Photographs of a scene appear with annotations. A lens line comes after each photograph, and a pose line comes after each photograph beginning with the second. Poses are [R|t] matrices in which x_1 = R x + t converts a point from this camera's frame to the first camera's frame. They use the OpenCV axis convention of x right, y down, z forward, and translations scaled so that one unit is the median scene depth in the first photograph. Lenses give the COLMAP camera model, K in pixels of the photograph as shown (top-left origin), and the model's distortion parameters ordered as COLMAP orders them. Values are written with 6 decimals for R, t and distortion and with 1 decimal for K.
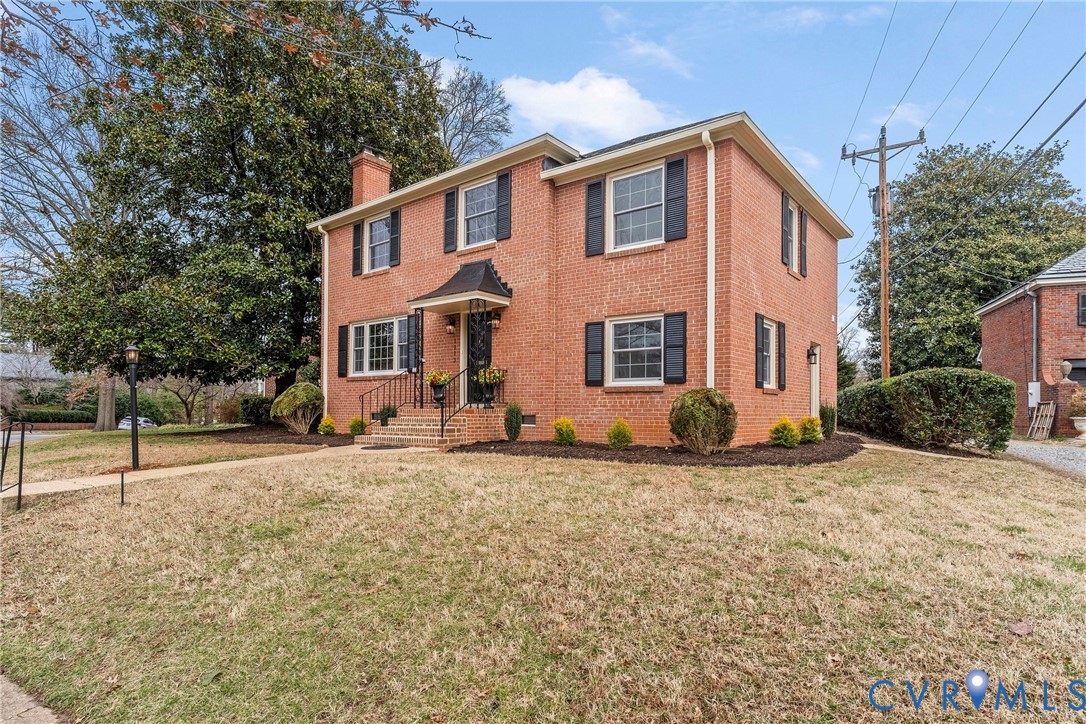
lens RADIAL K [[583.8, 0, 551.2], [0, 583.8, 400.1], [0, 0, 1]] dist [0.003913, 0.000728]
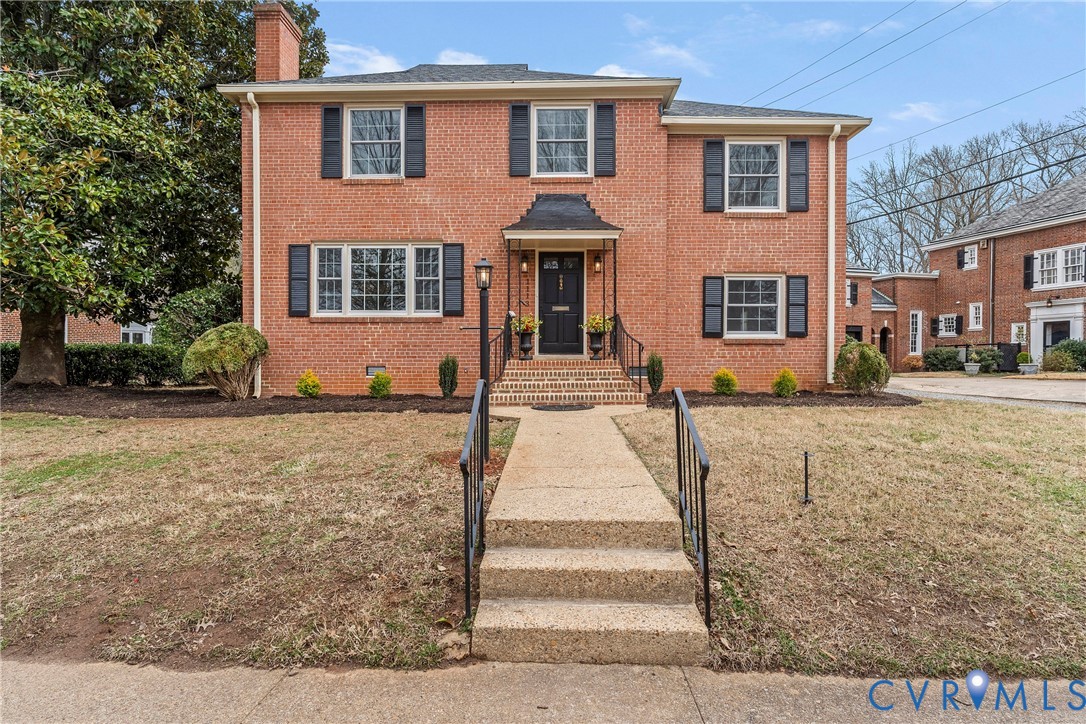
lens RADIAL K [[583.8, 0, 544.3], [0, 583.8, 364.9], [0, 0, 1]] dist [0.003913, 0.000728]
pose [[0.790858, -0.011798, 0.611886, -0.696970], [-0.005110, 0.999652, 0.025879, -0.001021], [-0.611978, -0.023593, 0.790522, 0.310416]]
